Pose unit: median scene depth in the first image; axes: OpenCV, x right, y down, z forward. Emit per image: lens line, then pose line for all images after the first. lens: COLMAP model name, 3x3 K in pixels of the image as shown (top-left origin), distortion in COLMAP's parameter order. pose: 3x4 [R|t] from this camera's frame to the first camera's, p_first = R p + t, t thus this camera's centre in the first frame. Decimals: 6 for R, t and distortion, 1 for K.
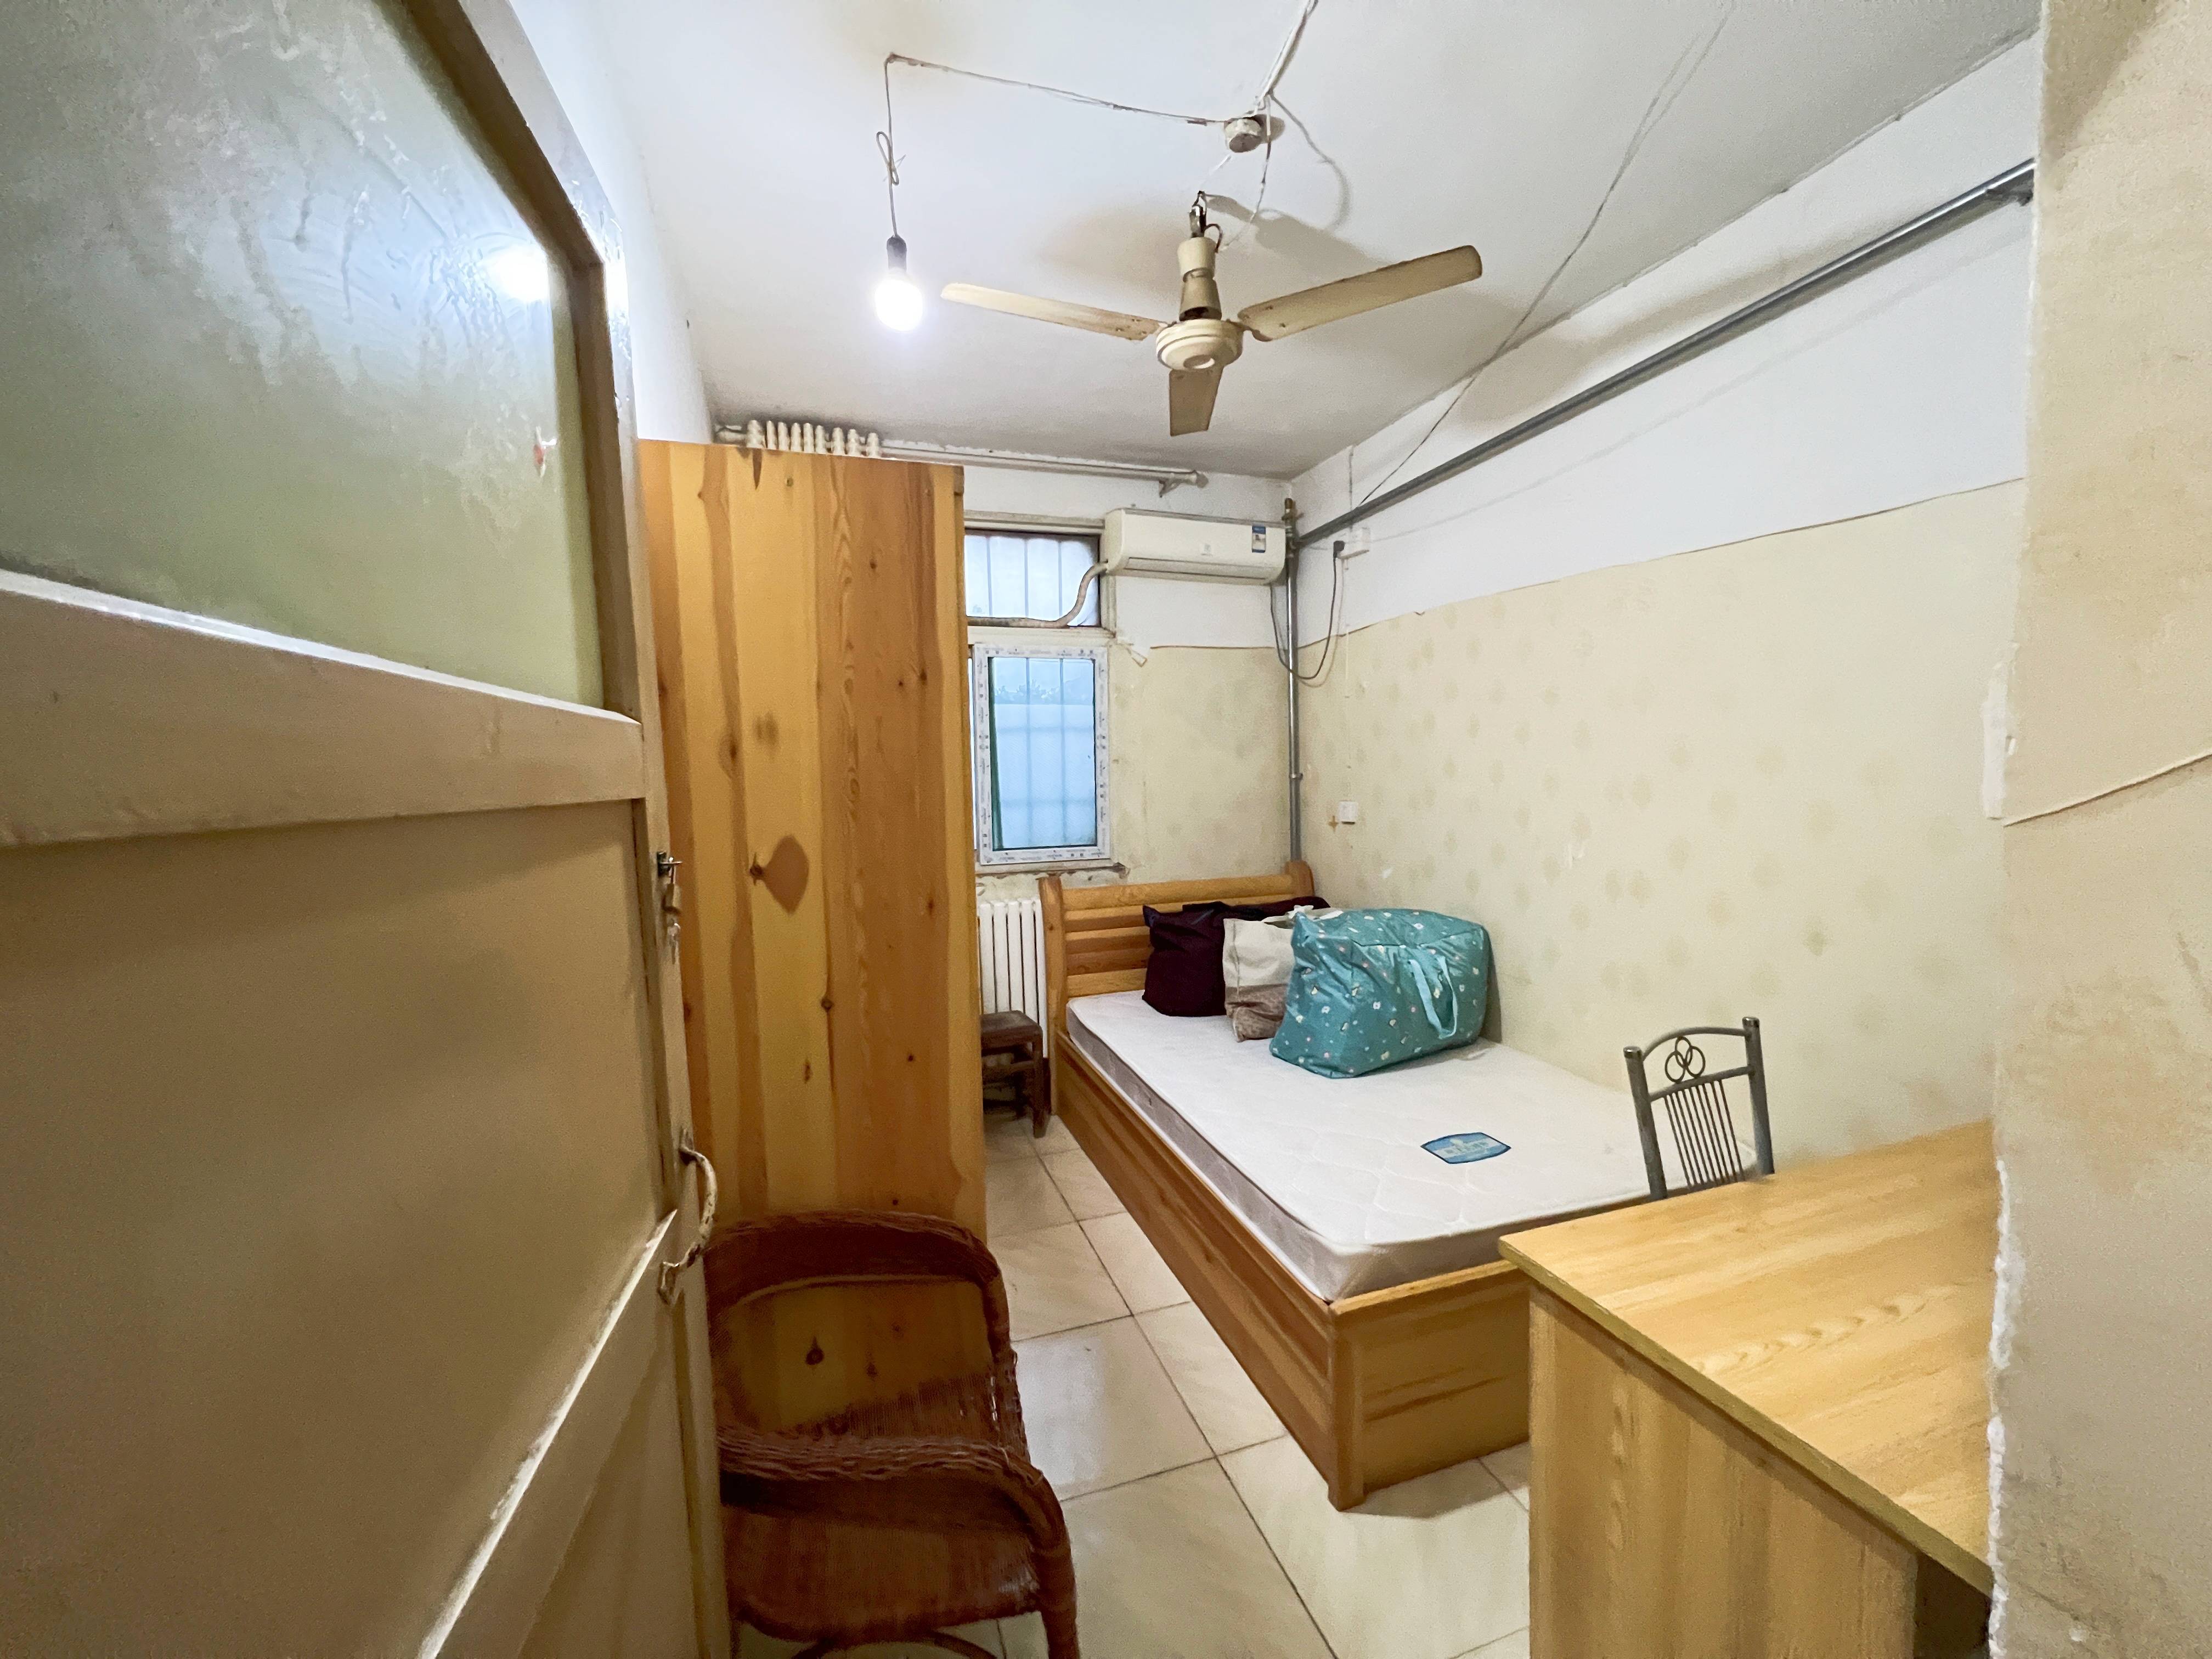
lens RADIAL K [[882.1, 0, 1103.9], [0, 882.1, 824.1], [0, 0, 1]] dist [-0.000742, 0.000311]
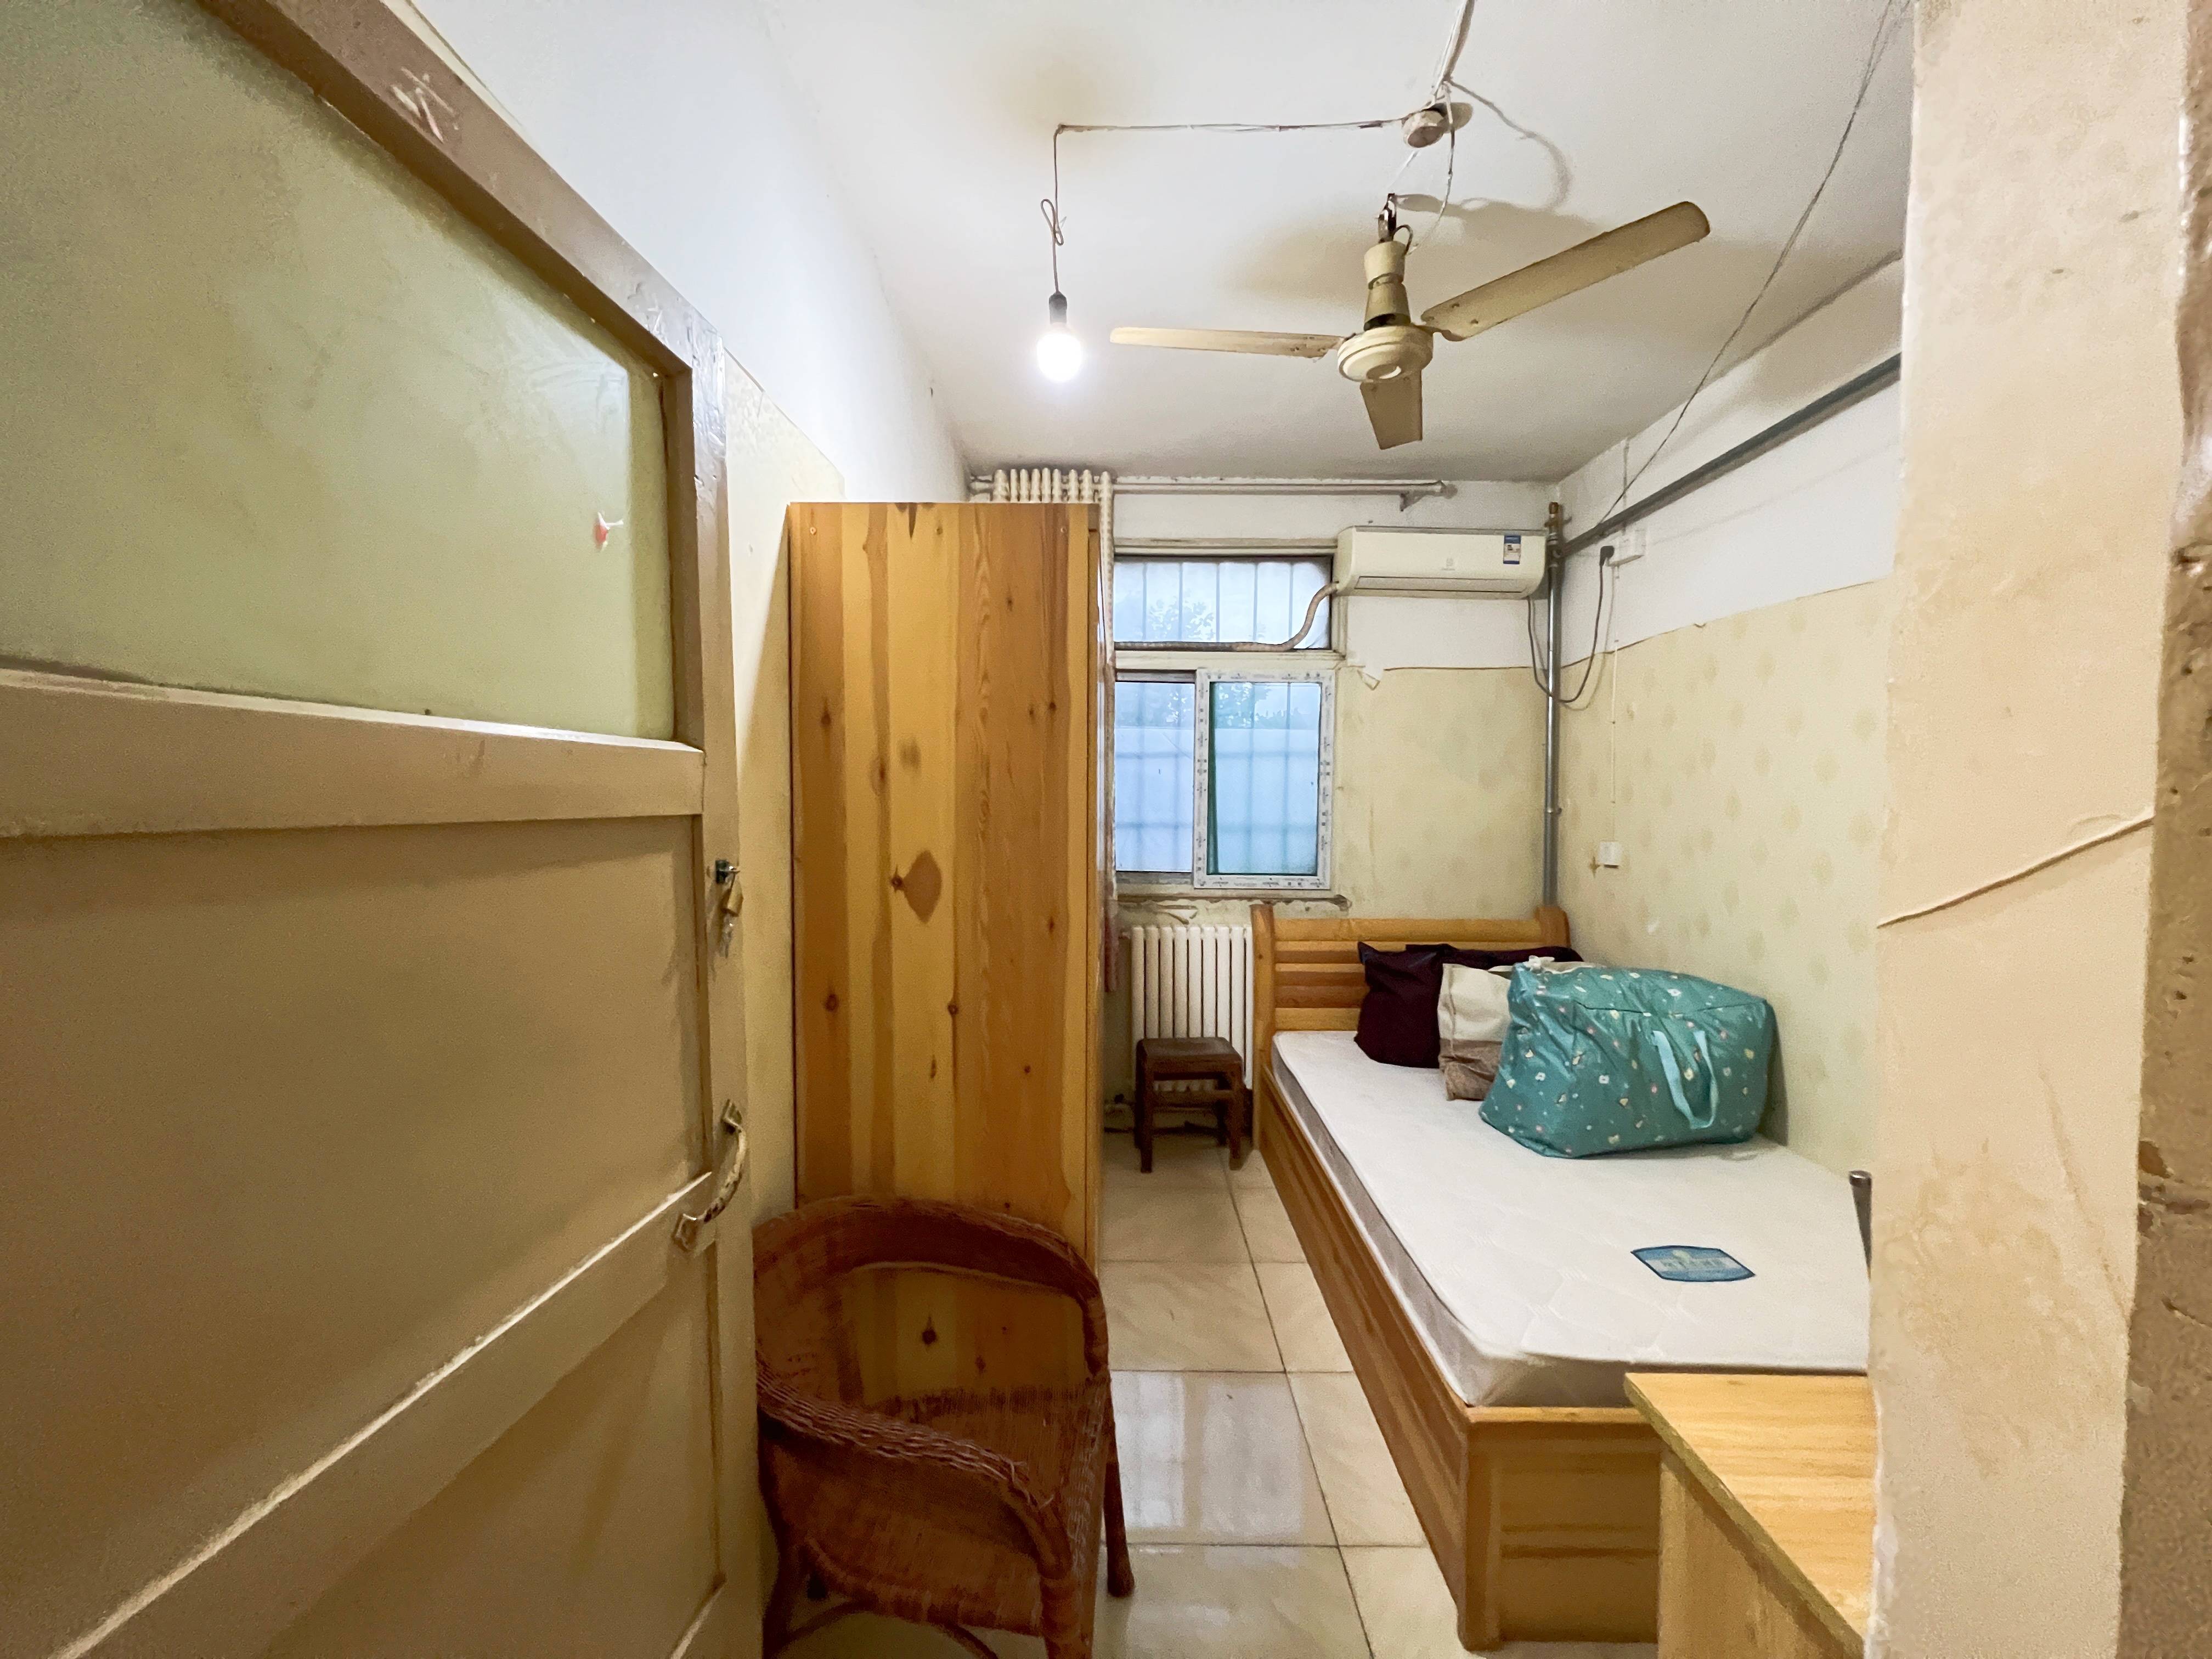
lens RADIAL K [[882.1, 0, 1103.9], [0, 882.1, 824.1], [0, 0, 1]] dist [-0.000742, 0.000311]
pose [[0.947452, 0.039450, -0.317455, 0.103246], [-0.047112, 0.998753, -0.016491, -0.006624], [0.316409, 0.030580, 0.948130, 0.016041]]
